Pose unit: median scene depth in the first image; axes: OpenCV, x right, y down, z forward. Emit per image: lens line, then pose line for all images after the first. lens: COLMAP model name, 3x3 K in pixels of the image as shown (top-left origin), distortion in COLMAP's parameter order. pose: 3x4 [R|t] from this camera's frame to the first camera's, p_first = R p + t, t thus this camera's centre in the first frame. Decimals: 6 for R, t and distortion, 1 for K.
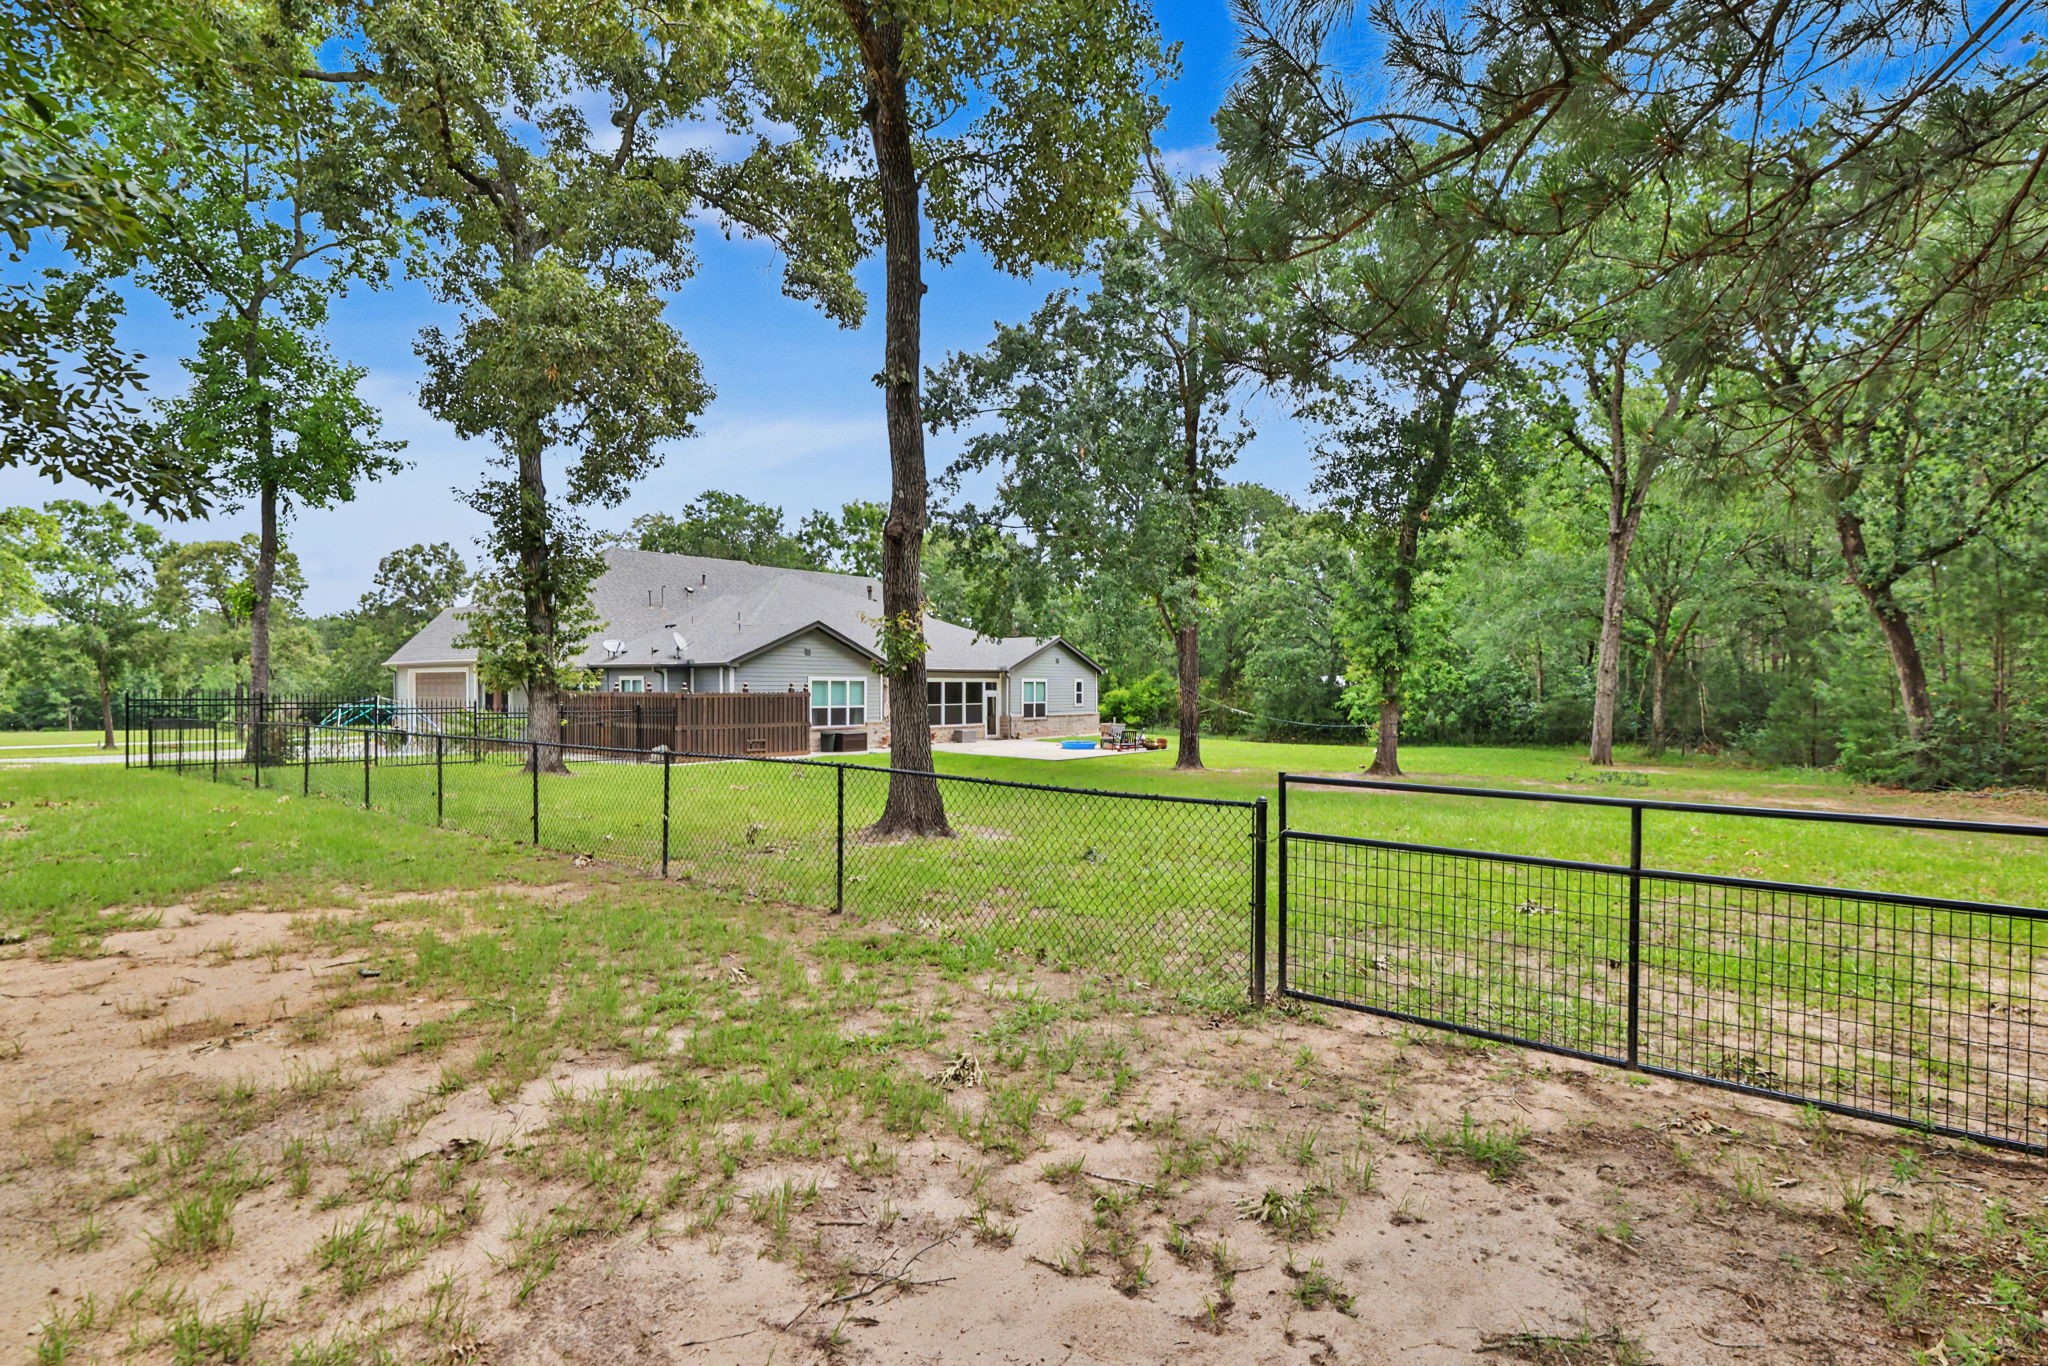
lens RADIAL K [[939.1, 0, 1031.6], [0, 939.1, 673.1], [0, 0, 1]] dist [-0.003279, -0.000365]
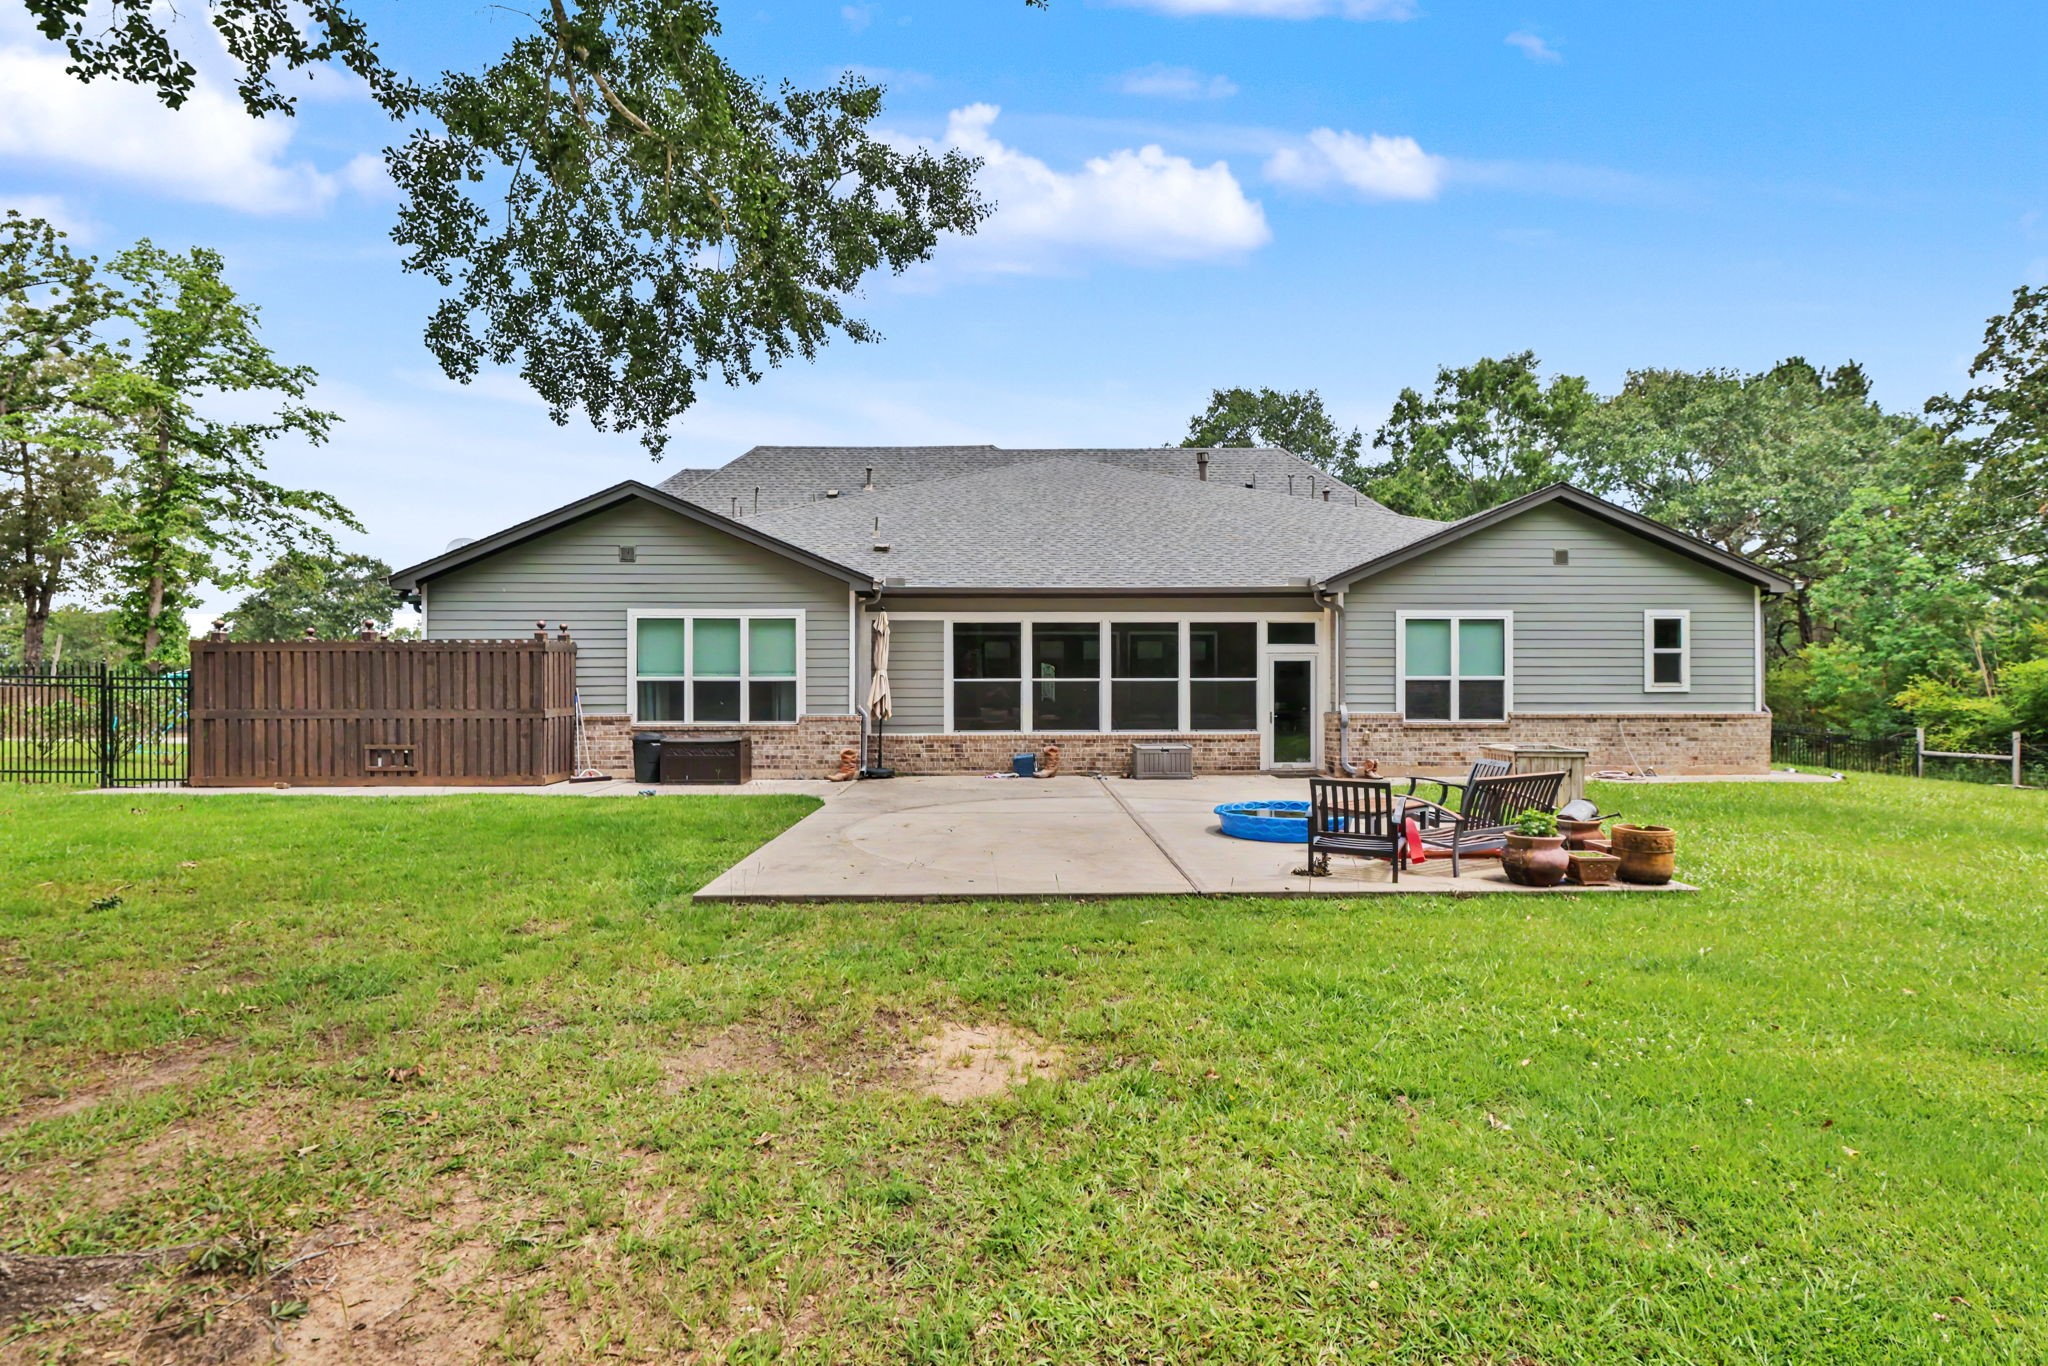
lens RADIAL K [[939.1, 0, 1031.6], [0, 939.1, 673.1], [0, 0, 1]] dist [-0.003279, -0.000365]
pose [[0.645602, -0.007197, -0.763640, 0.181737], [0.013109, 0.999913, 0.001659, 0.028675], [0.763561, -0.011081, 0.645640, 0.690731]]
